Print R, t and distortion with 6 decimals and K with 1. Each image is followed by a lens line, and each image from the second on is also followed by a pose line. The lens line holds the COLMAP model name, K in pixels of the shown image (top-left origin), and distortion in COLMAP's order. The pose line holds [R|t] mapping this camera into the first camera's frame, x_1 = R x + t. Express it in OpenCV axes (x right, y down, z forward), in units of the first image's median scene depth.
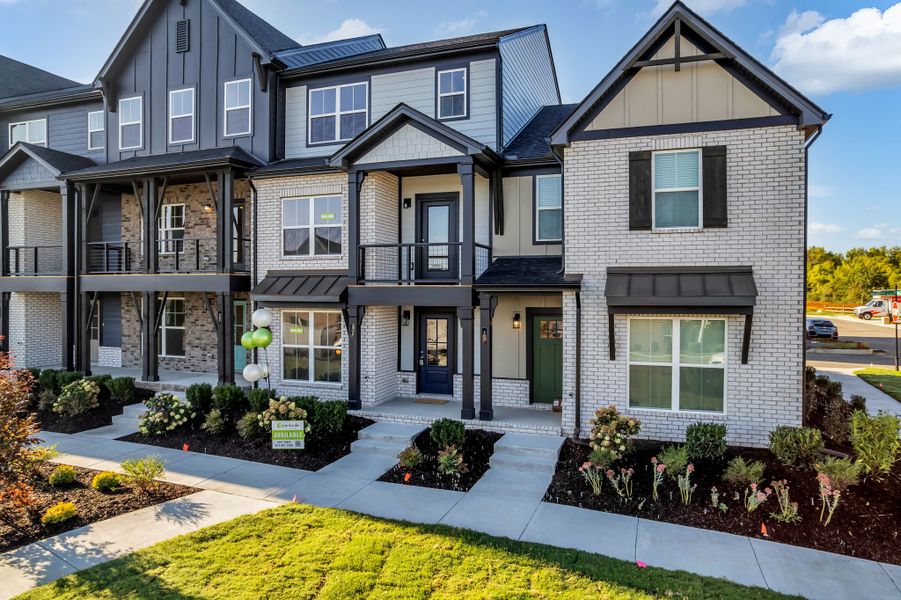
lens RADIAL K [[643.9, 0, 449.4], [0, 643.9, 311.8], [0, 0, 1]] dist [-0.096408, 0.114271]
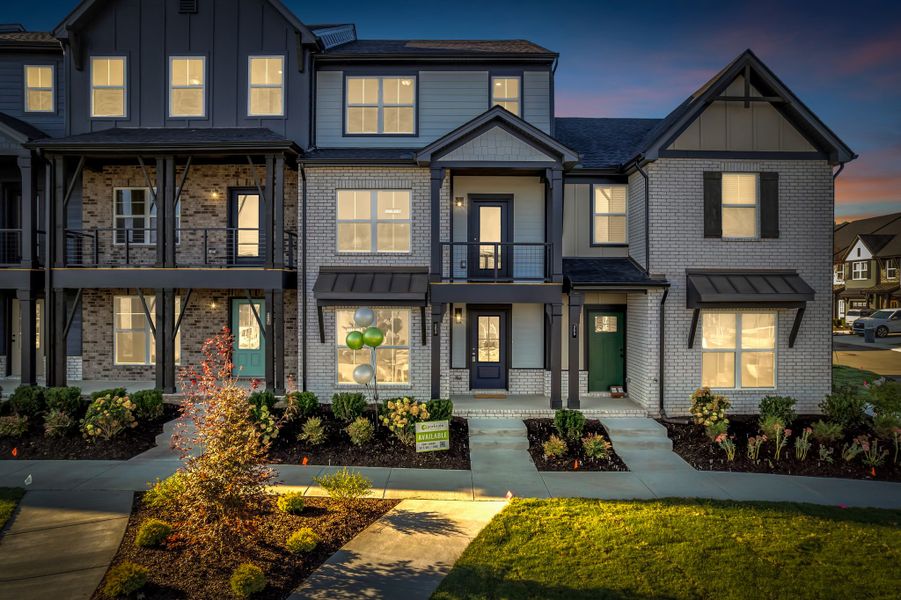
lens RADIAL K [[643.9, 0, 449.4], [0, 643.9, 311.8], [0, 0, 1]] dist [-0.096408, 0.114271]
pose [[0.927519, -0.008743, 0.373673, -0.594720], [0.009717, 0.999953, -0.000723, 0.005184], [-0.373649, 0.004302, 0.927560, 0.088588]]
